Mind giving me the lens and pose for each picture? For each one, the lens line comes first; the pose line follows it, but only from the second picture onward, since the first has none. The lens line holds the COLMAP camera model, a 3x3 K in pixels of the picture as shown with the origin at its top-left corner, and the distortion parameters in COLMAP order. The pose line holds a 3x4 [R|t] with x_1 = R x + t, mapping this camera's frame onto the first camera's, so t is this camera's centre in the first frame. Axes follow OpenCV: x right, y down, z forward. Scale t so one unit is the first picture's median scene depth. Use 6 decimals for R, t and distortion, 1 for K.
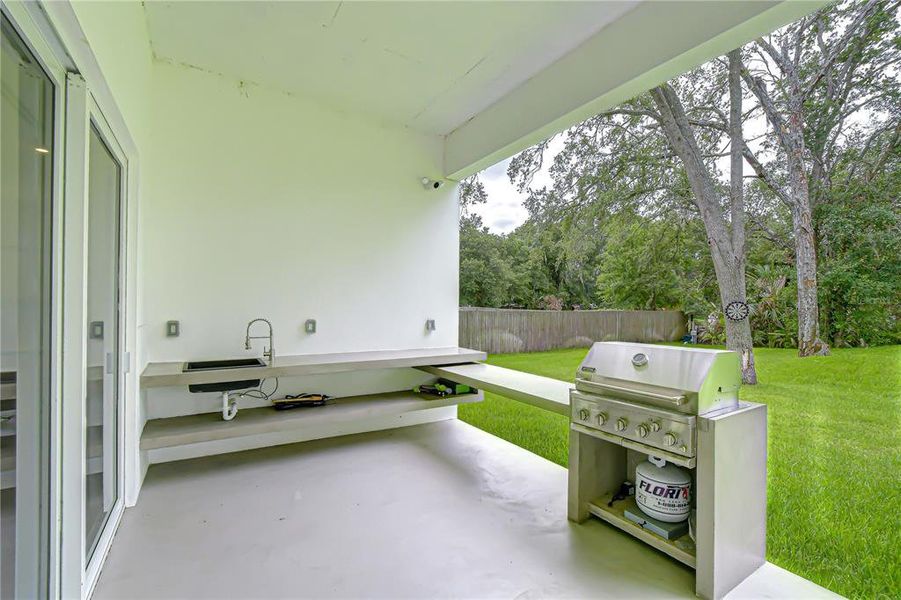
lens RADIAL K [[389.7, 0, 450.3], [0, 389.7, 311.2], [0, 0, 1]] dist [0.000337, 0.000098]
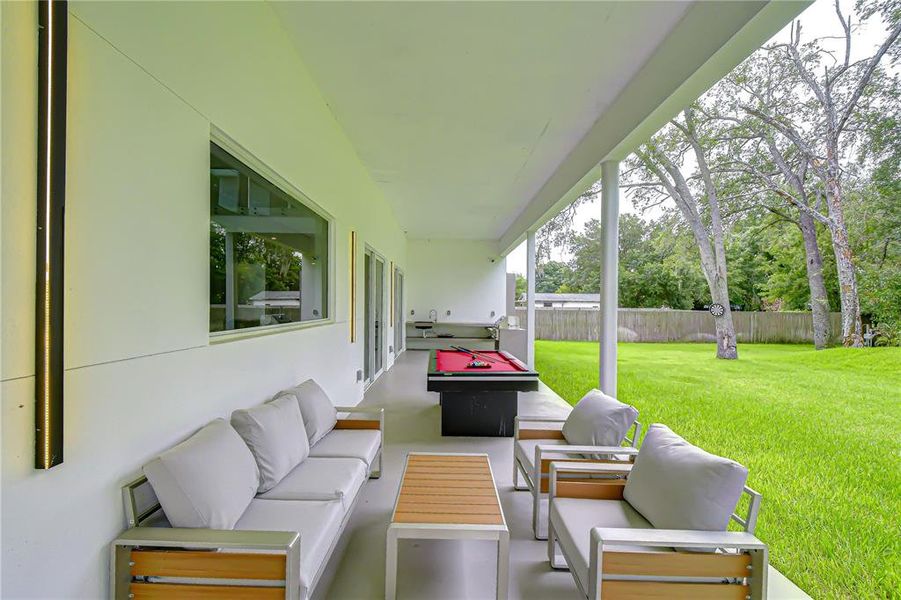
lens RADIAL K [[389.7, 0, 450.3], [0, 389.7, 311.2], [0, 0, 1]] dist [0.000337, 0.000098]
pose [[0.845750, 0.007507, -0.533526, 1.127522], [-0.009271, 0.999957, -0.000626, 0.024781], [0.533499, 0.005475, 0.845783, -1.397492]]
